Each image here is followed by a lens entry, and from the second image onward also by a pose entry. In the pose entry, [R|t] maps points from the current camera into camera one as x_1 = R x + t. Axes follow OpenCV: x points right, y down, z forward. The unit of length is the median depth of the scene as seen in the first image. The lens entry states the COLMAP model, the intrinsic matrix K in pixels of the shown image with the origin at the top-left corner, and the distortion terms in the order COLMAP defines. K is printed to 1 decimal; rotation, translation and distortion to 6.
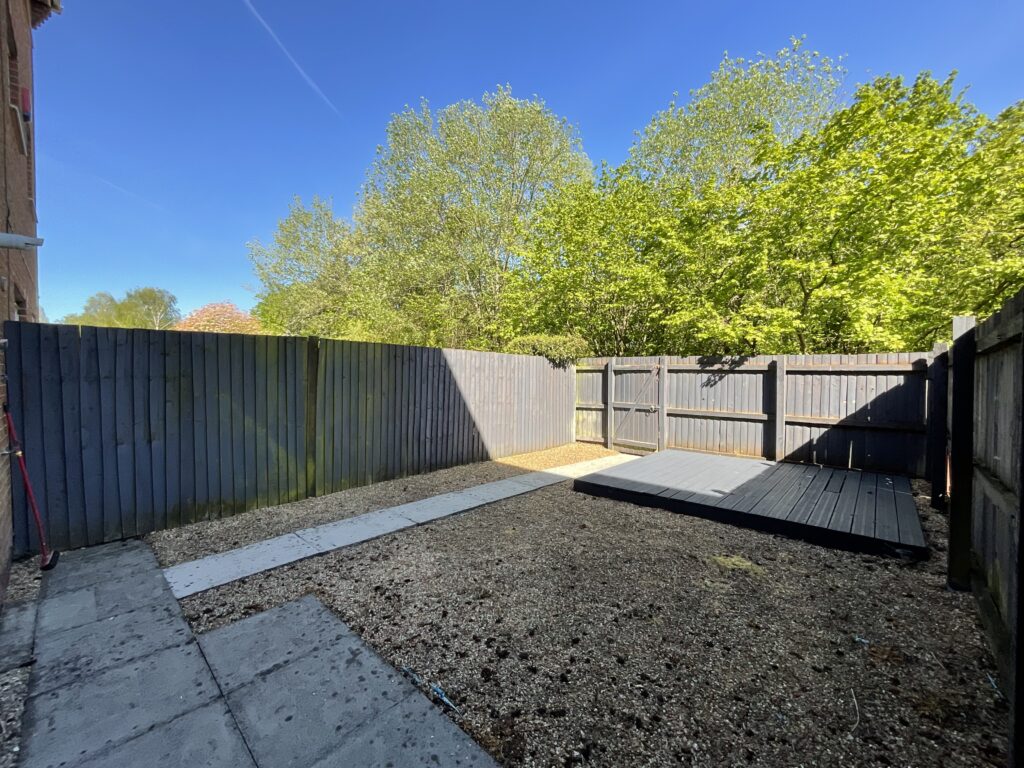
lens RADIAL K [[416.5, 0, 509.7], [0, 416.5, 383.2], [0, 0, 1]] dist [-0.000640, -0.000118]
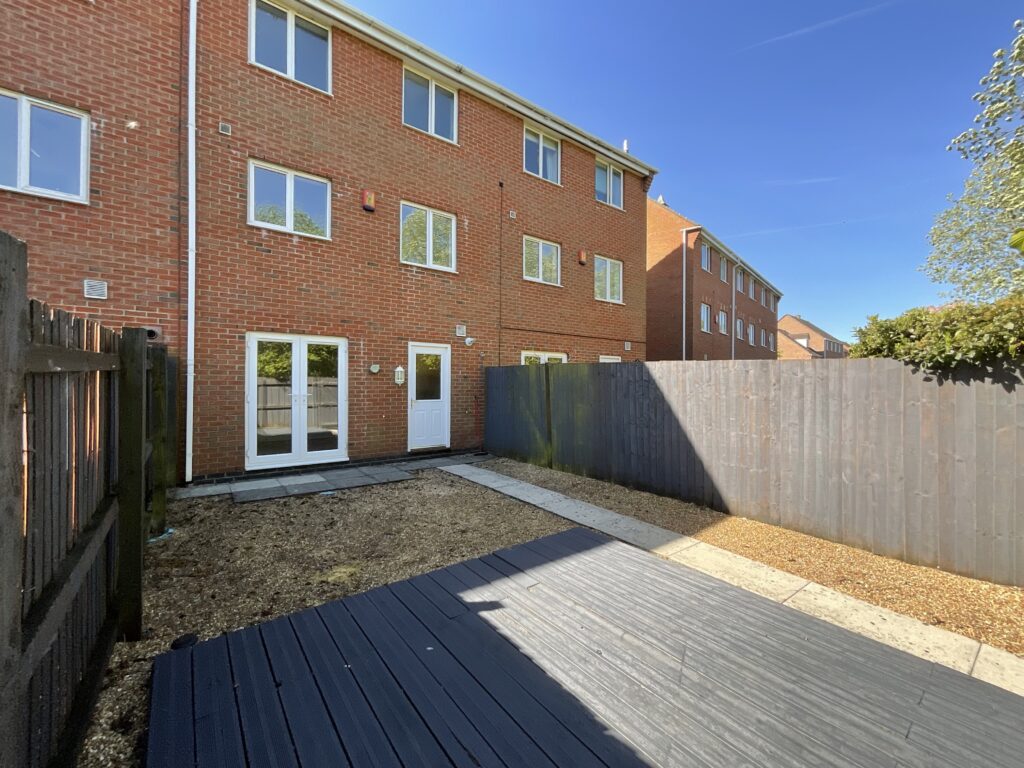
lens RADIAL K [[416.5, 0, 509.7], [0, 416.5, 383.2], [0, 0, 1]] dist [-0.000640, -0.000118]
pose [[-0.172024, -0.000205, -0.985093, 1.042541], [-0.034281, 0.999396, 0.005778, -0.040129], [0.984496, 0.034764, -0.171928, 1.108640]]
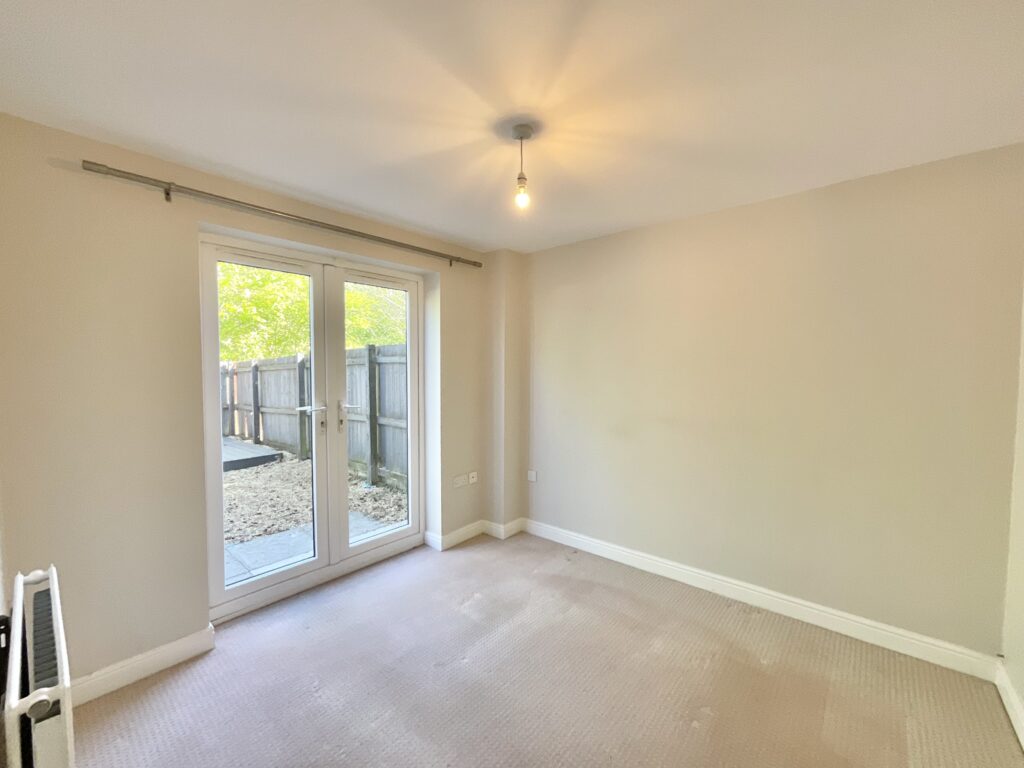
lens RADIAL K [[416.5, 0, 509.7], [0, 416.5, 383.2], [0, 0, 1]] dist [-0.000640, -0.000118]
pose [[-0.026278, -0.045860, 0.998602, -0.771921], [0.028563, 0.998505, 0.046607, -0.026385], [-0.999247, 0.029748, -0.024929, -0.102945]]
